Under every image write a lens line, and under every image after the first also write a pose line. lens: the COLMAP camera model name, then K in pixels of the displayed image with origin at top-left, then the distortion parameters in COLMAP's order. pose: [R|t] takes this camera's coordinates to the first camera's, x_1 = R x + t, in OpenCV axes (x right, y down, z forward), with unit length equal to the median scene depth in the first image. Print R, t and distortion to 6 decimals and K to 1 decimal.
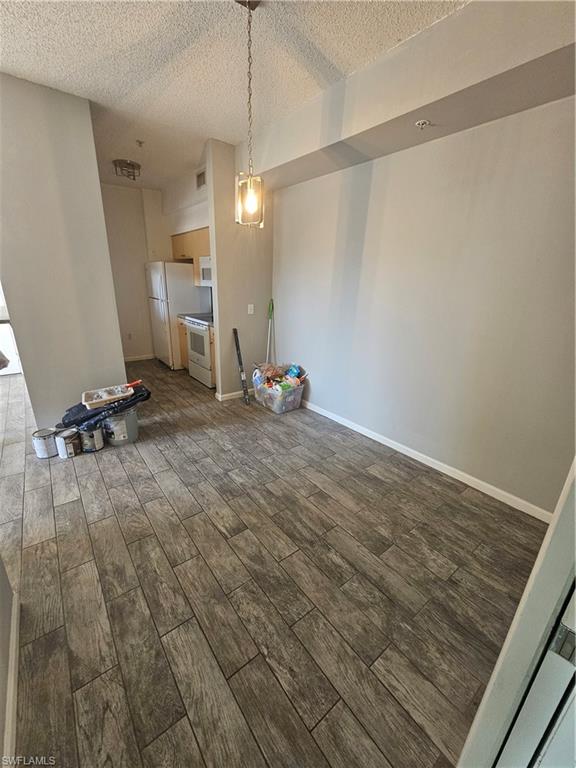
lens RADIAL K [[313.7, 0, 287.5], [0, 313.7, 387.8], [0, 0, 1]] dist [0.001645, 0.000049]
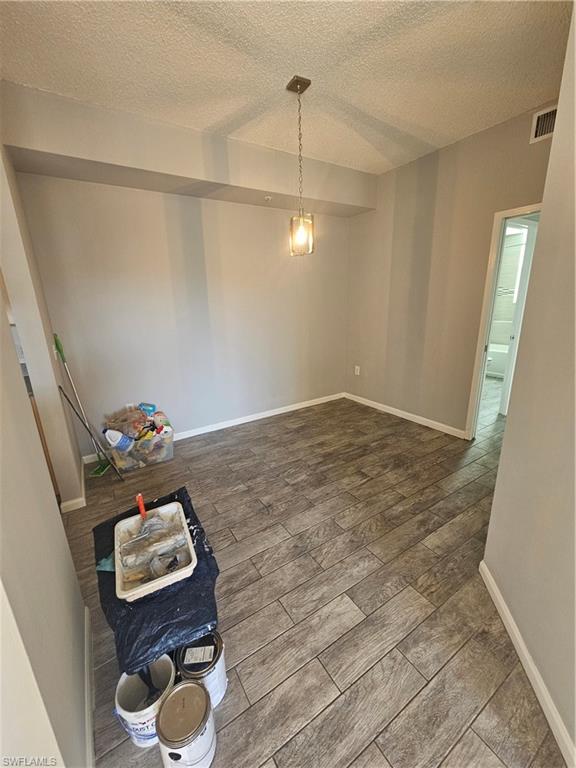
lens RADIAL K [[313.7, 0, 284.9], [0, 313.7, 385.8], [0, 0, 1]] dist [0.001645, 0.000049]
pose [[0.085664, -0.293598, 0.952083, -1.228061], [0.355317, 0.901764, 0.246111, -0.315830], [-0.930812, 0.317209, 0.181570, 0.841839]]
